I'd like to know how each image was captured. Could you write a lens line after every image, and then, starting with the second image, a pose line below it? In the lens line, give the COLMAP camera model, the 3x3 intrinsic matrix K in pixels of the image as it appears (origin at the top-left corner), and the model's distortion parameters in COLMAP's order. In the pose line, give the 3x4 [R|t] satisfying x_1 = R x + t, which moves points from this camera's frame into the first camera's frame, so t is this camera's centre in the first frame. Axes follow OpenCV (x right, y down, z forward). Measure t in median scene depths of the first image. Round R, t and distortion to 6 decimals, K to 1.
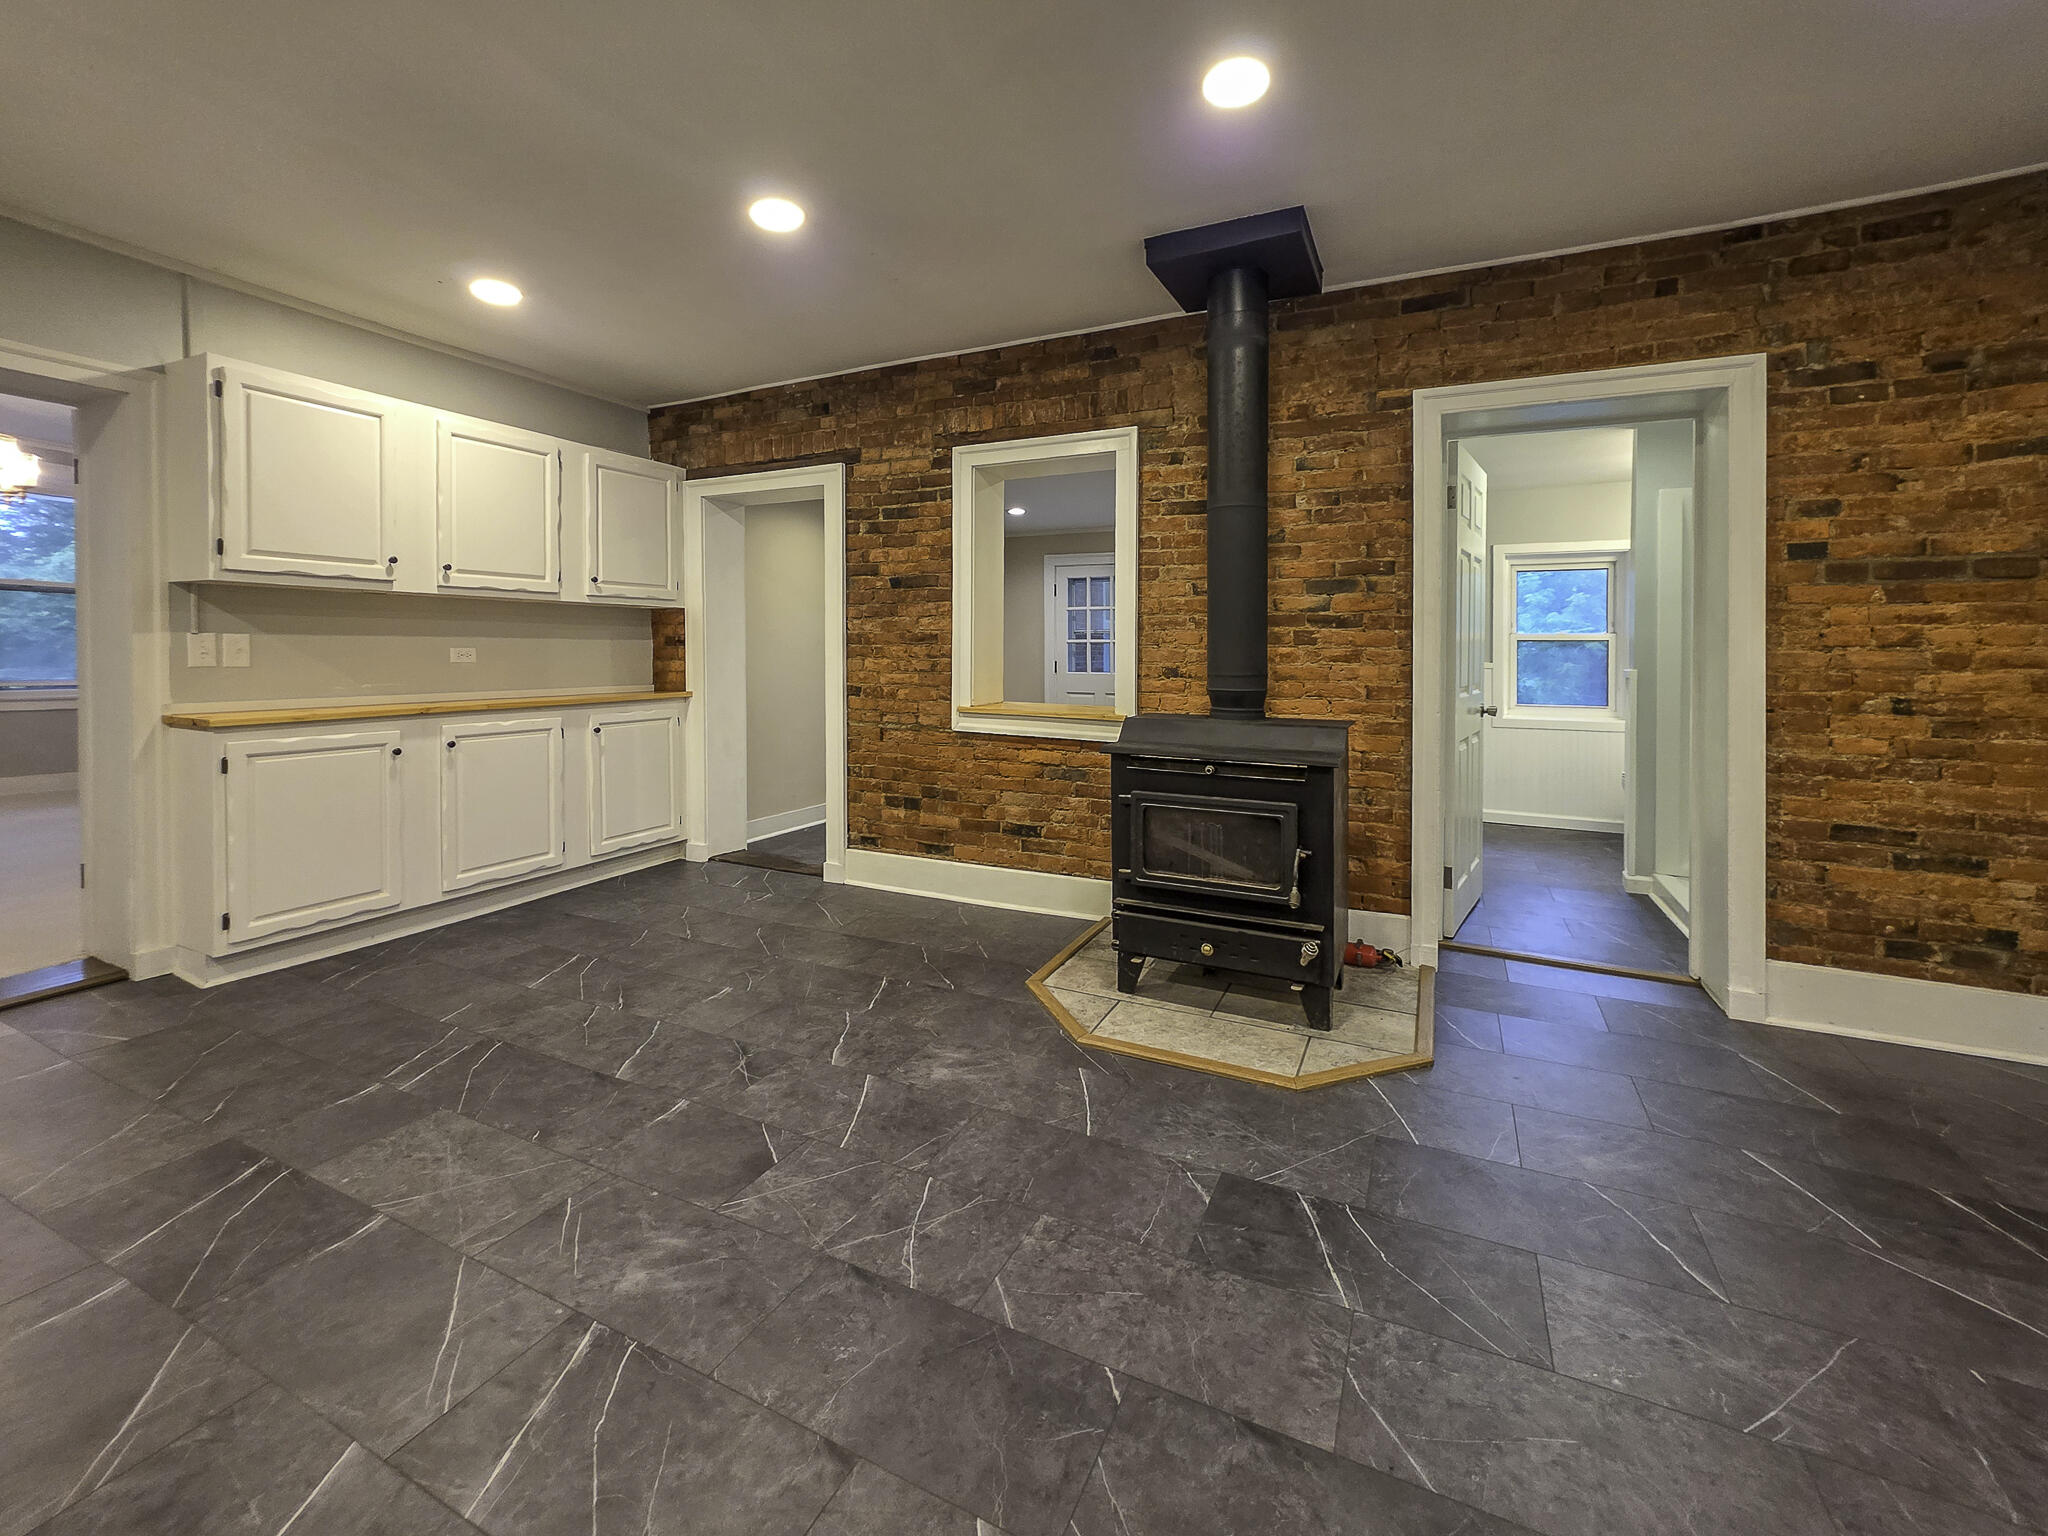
lens RADIAL K [[865.4, 0, 1025.5], [0, 865.4, 653.7], [0, 0, 1]] dist [-0.002126, 0.003322]
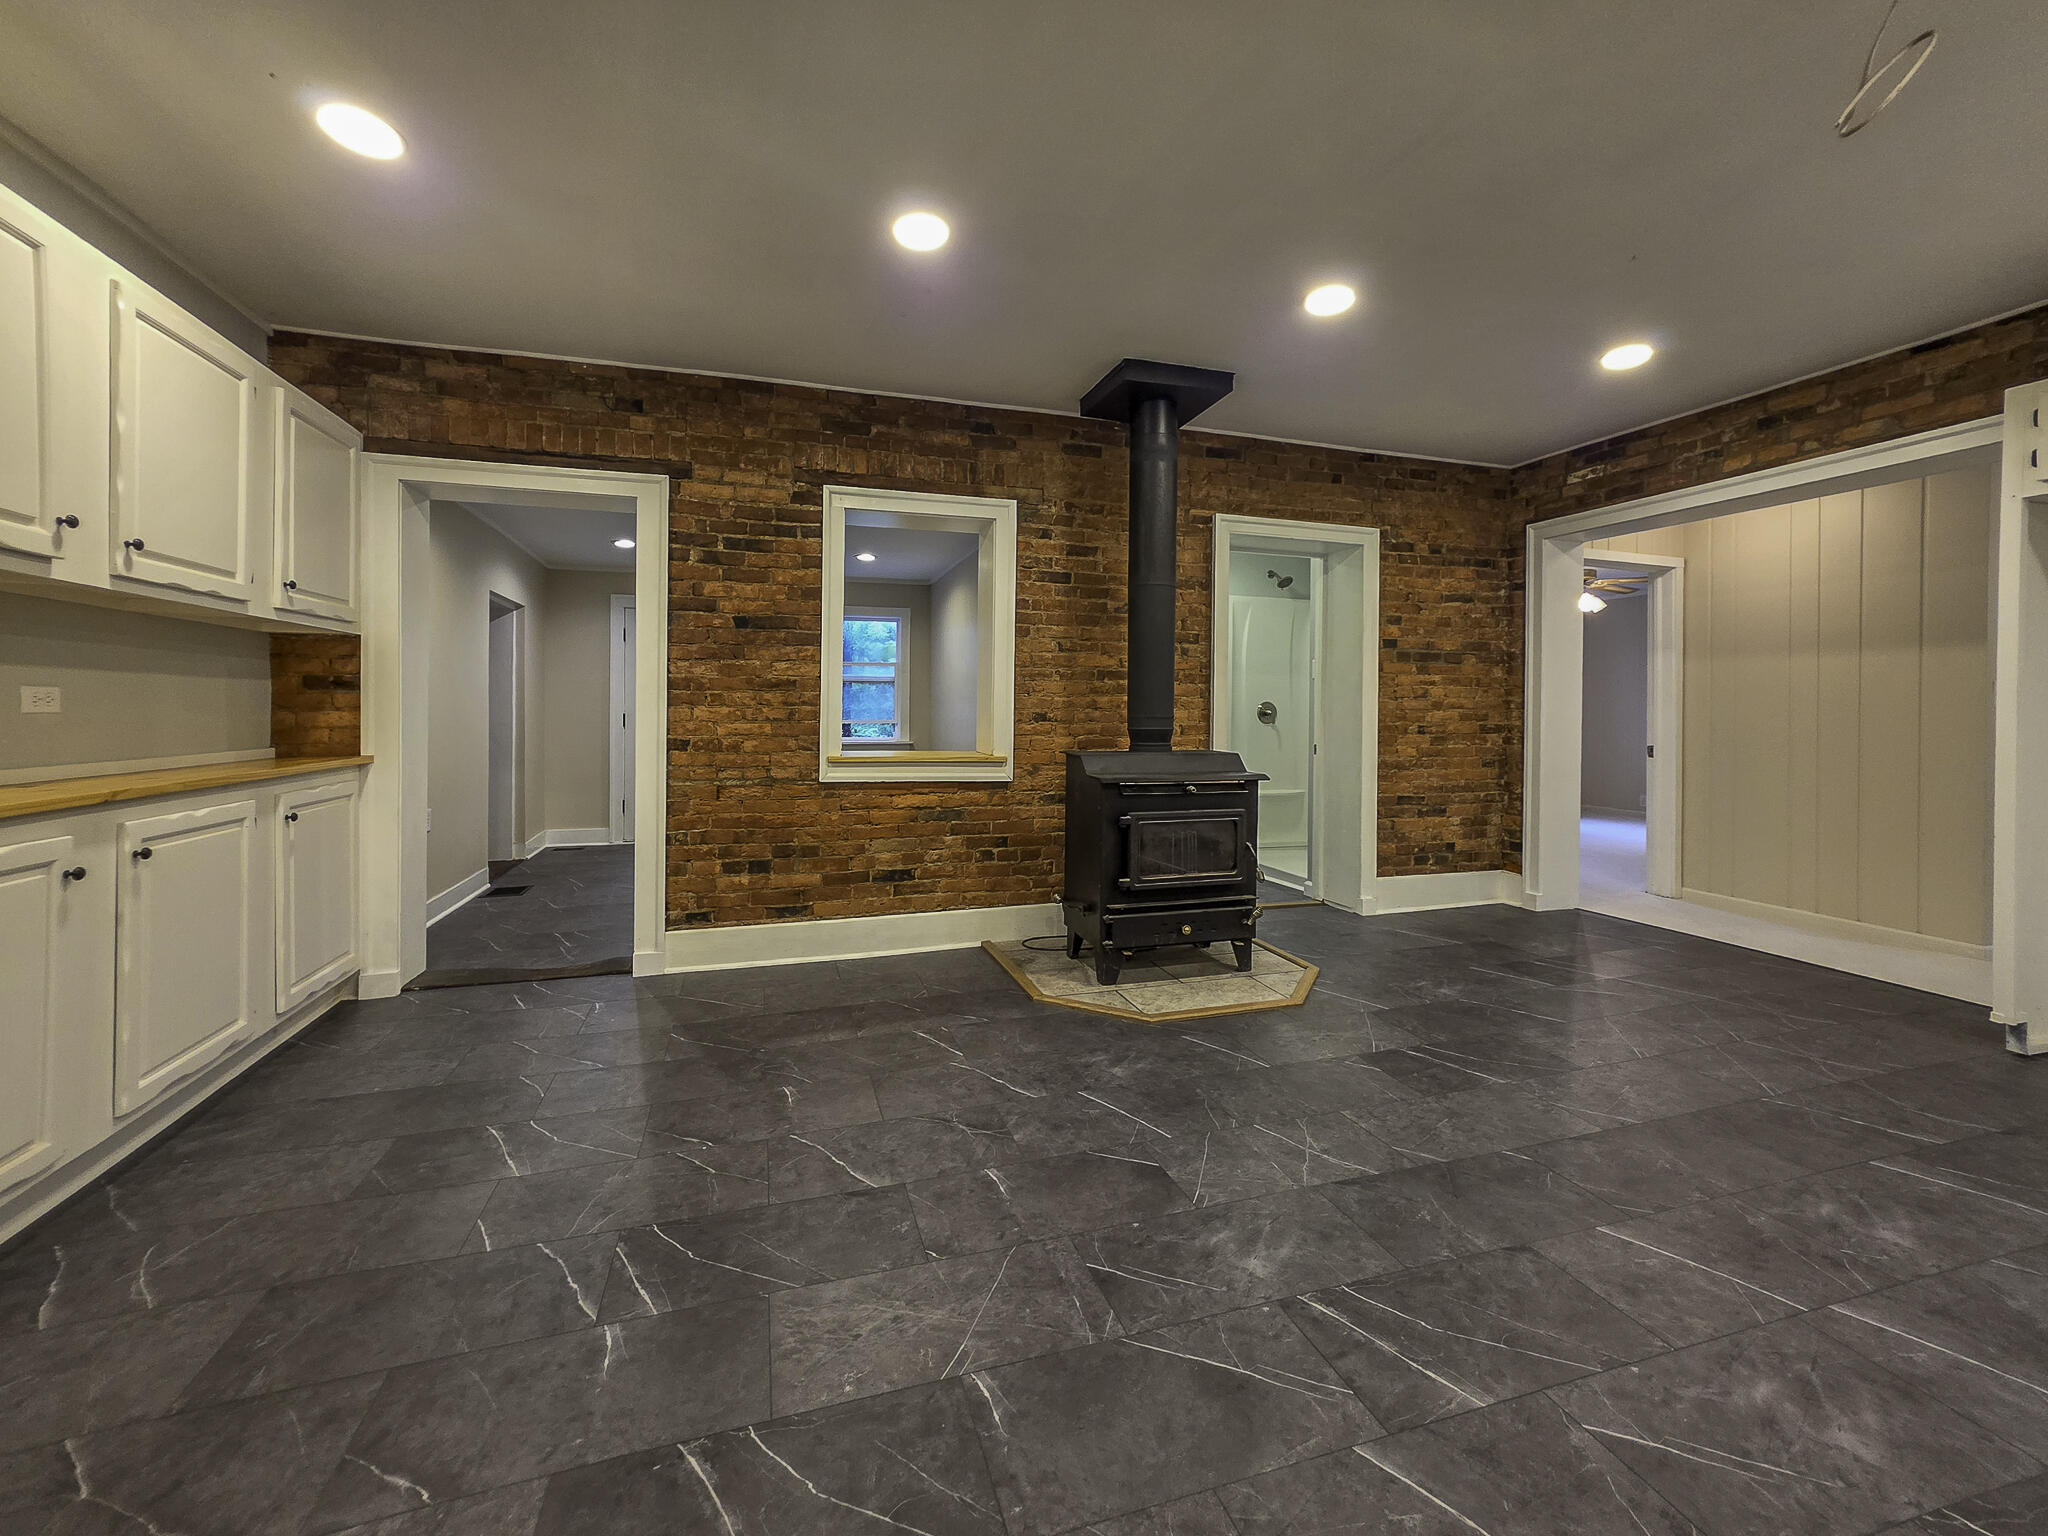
lens RADIAL K [[844.9, 0, 1027.5], [0, 844.9, 703.7], [0, 0, 1]] dist [-0.002552, 0.004451]
pose [[0.726961, 0.002432, 0.686675, -0.623634], [0.002346, 0.999979, -0.006025, 0.010124], [-0.686675, 0.005991, 0.726940, 0.189013]]
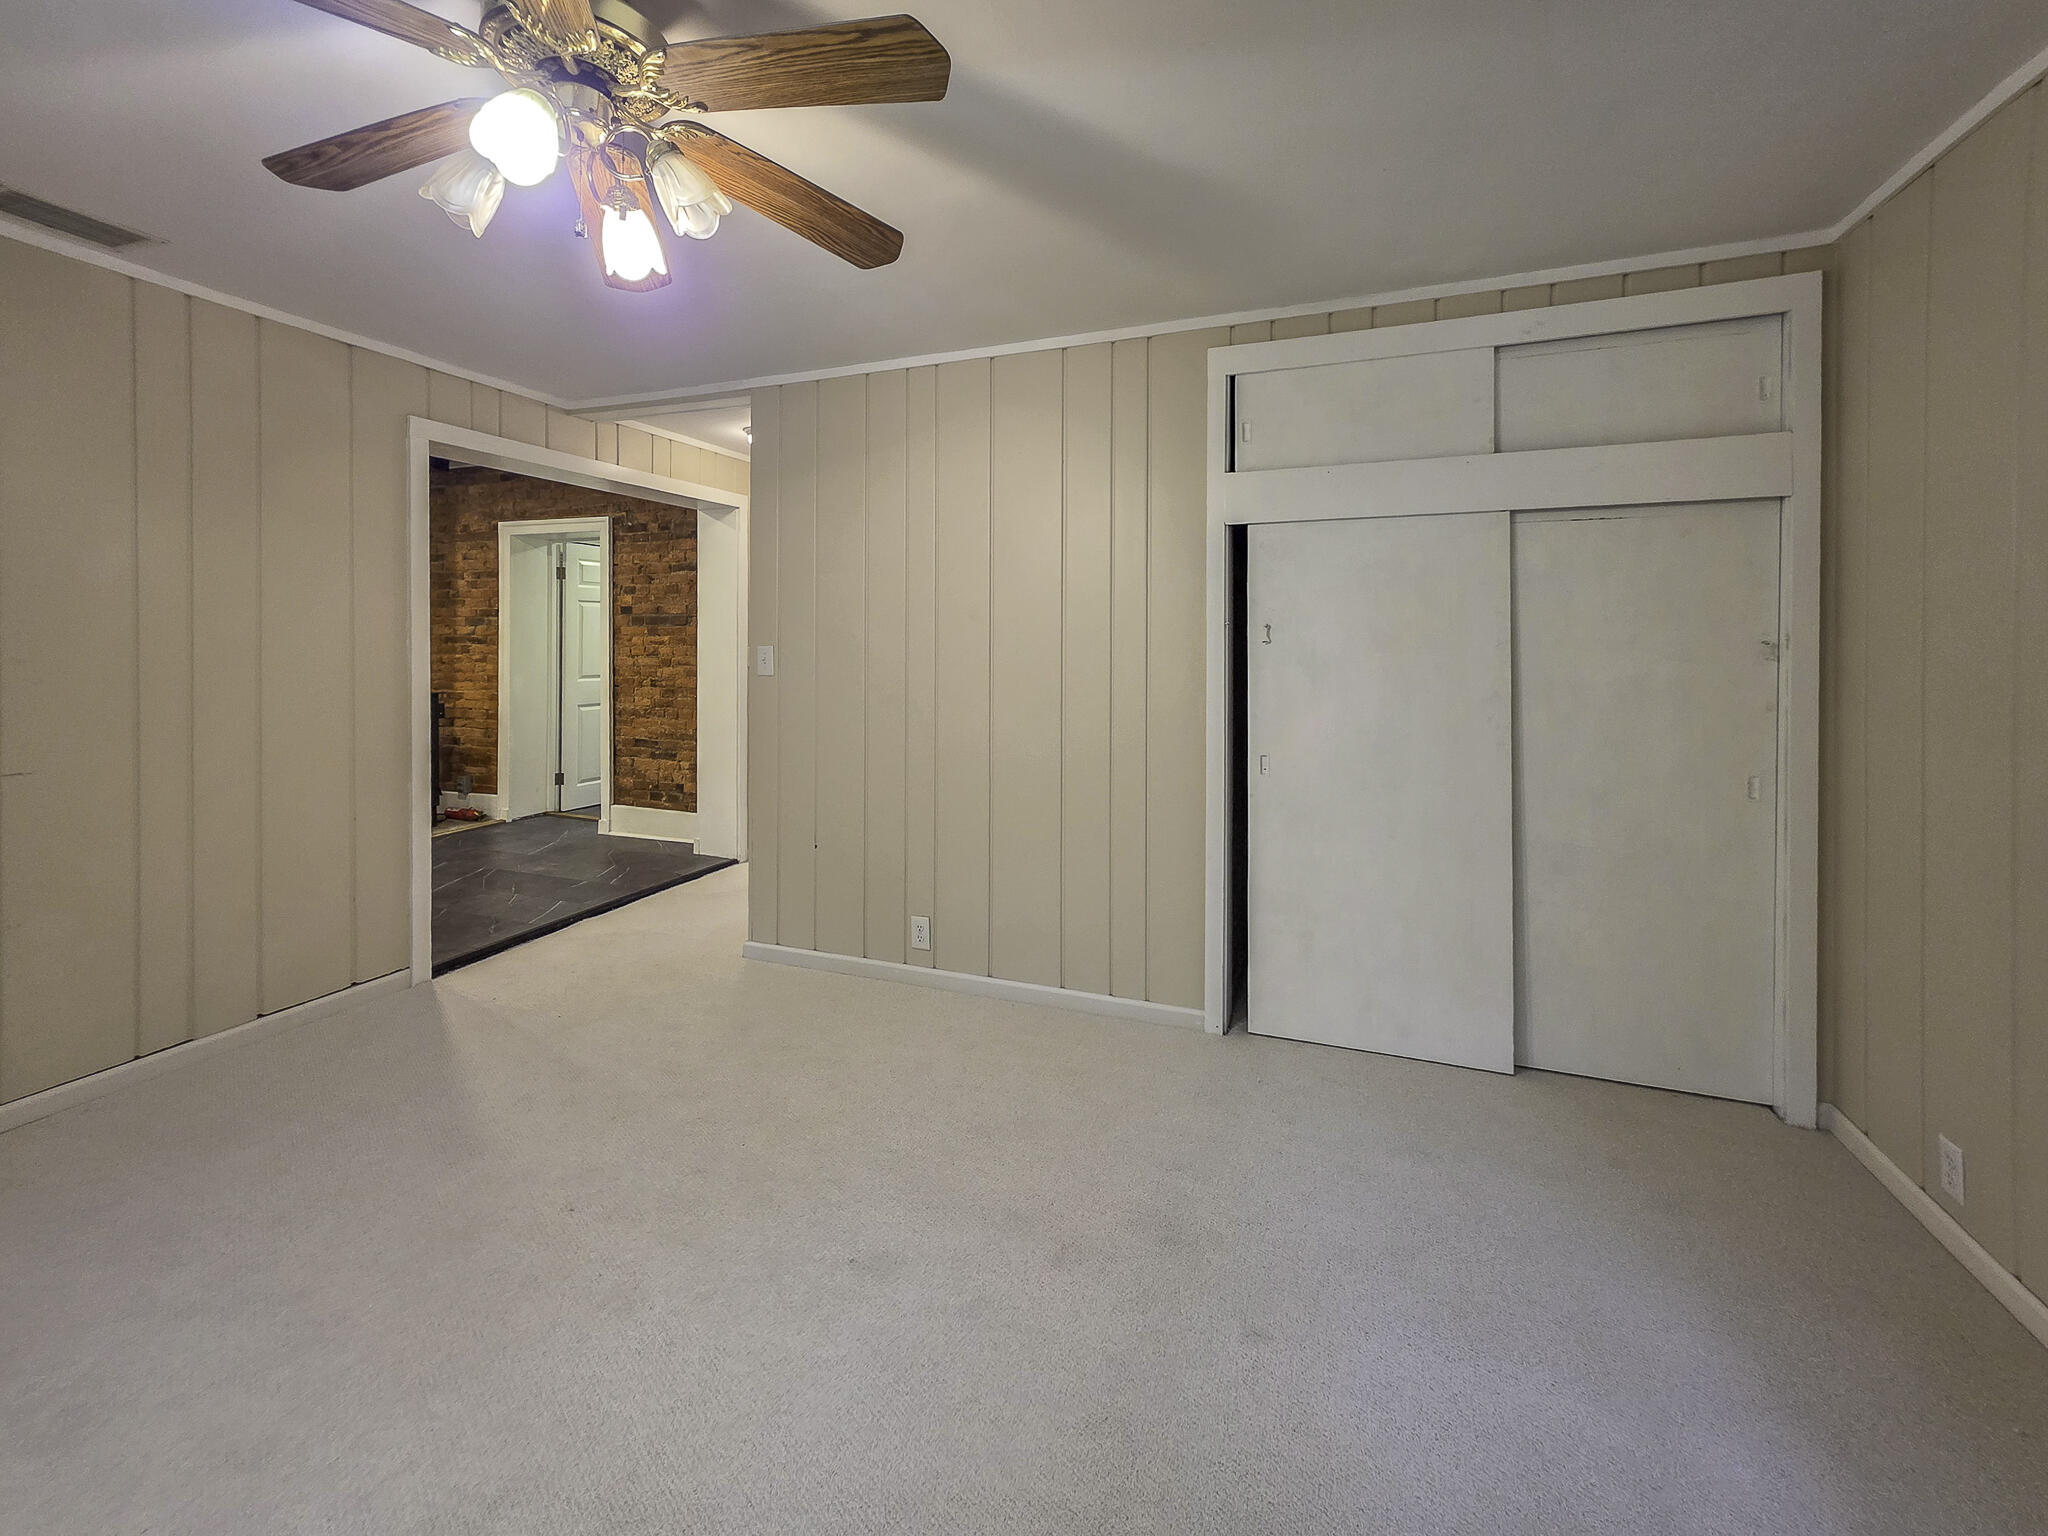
lens RADIAL K [[844.9, 0, 1027.5], [0, 844.9, 703.7], [0, 0, 1]] dist [-0.002552, 0.004451]
pose [[0.995429, 0.023802, 0.092487, 1.275857], [-0.024015, 0.999711, 0.001184, 0.063456], [-0.092432, -0.003400, 0.995713, -0.868370]]
